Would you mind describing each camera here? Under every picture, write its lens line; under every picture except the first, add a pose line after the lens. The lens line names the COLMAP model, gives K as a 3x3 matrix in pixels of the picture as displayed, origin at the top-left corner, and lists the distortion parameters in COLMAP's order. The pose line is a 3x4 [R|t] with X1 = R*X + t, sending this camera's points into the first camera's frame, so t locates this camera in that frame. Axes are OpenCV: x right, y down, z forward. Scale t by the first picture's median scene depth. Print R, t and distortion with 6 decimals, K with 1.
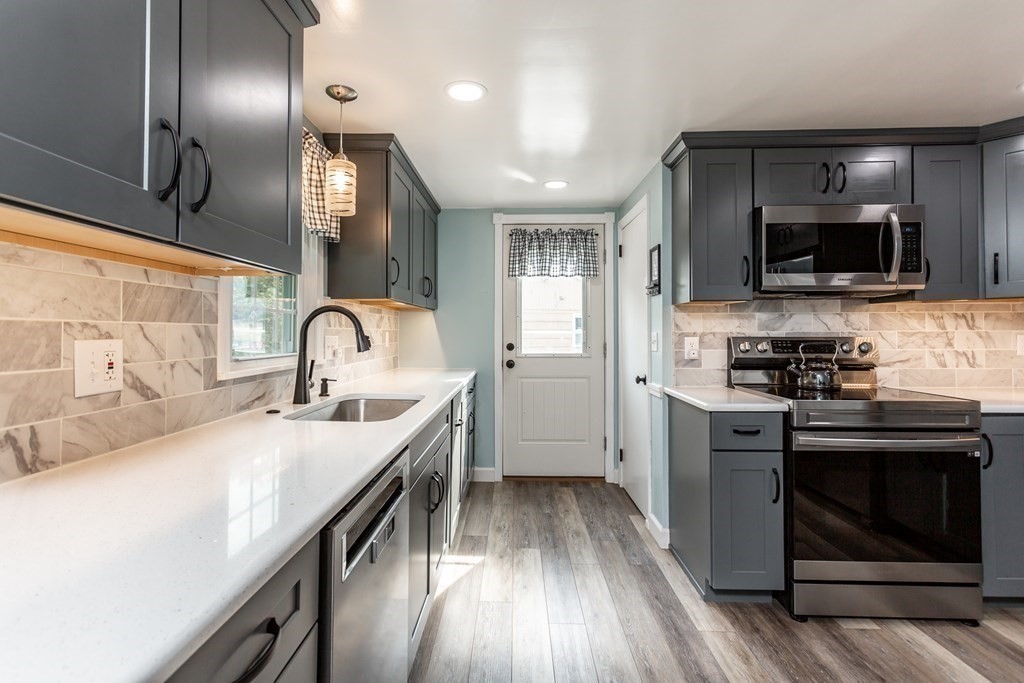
lens RADIAL K [[484.1, 0, 498.2], [0, 484.1, 325.7], [0, 0, 1]] dist [0.000979, 0.000957]
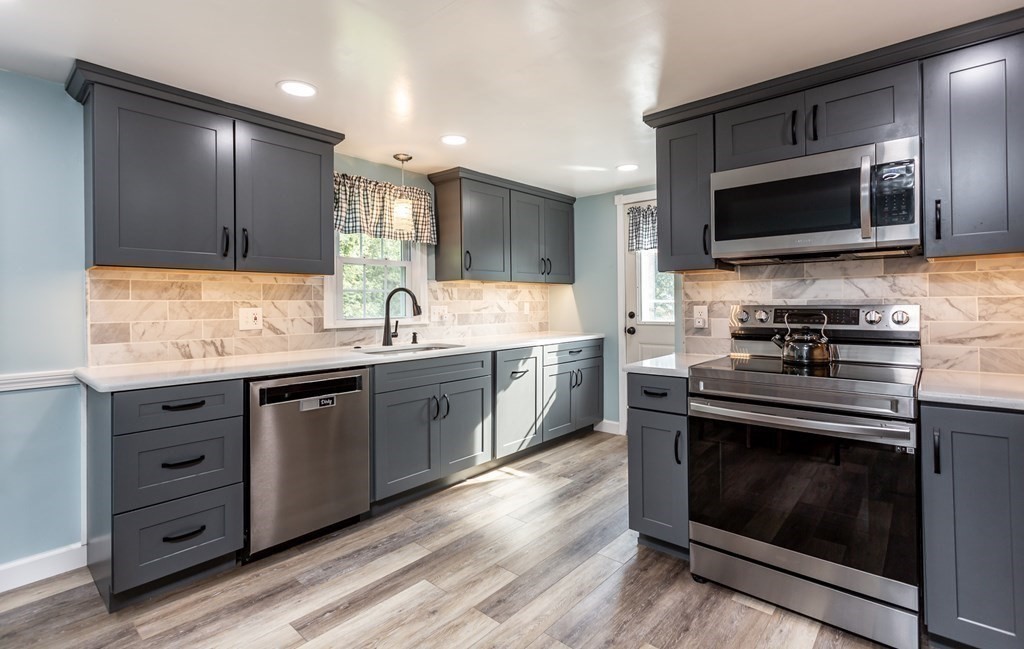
lens RADIAL K [[479.3, 0, 510.9], [0, 479.3, 302.4], [0, 0, 1]] dist [0.000170, 0.000123]
pose [[0.773212, -0.008172, -0.634095, 0.741516], [0.017822, 0.999802, 0.008847, 0.000736], [0.633897, -0.018142, 0.773205, -0.022260]]
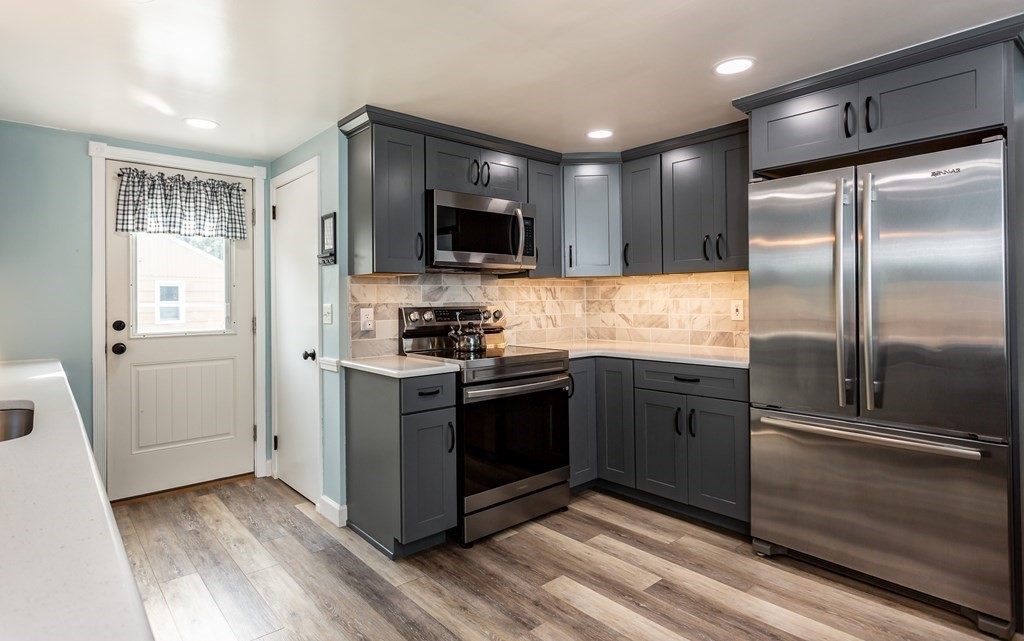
lens RADIAL K [[534.9, 0, 509.3], [0, 534.9, 297.7], [0, 0, 1]] dist [-0.000893, 0.000505]
pose [[0.727796, -0.002827, 0.685788, -0.149191], [0.000906, 0.999995, 0.003160, -0.001634], [-0.685793, -0.001679, 0.727794, -0.009987]]
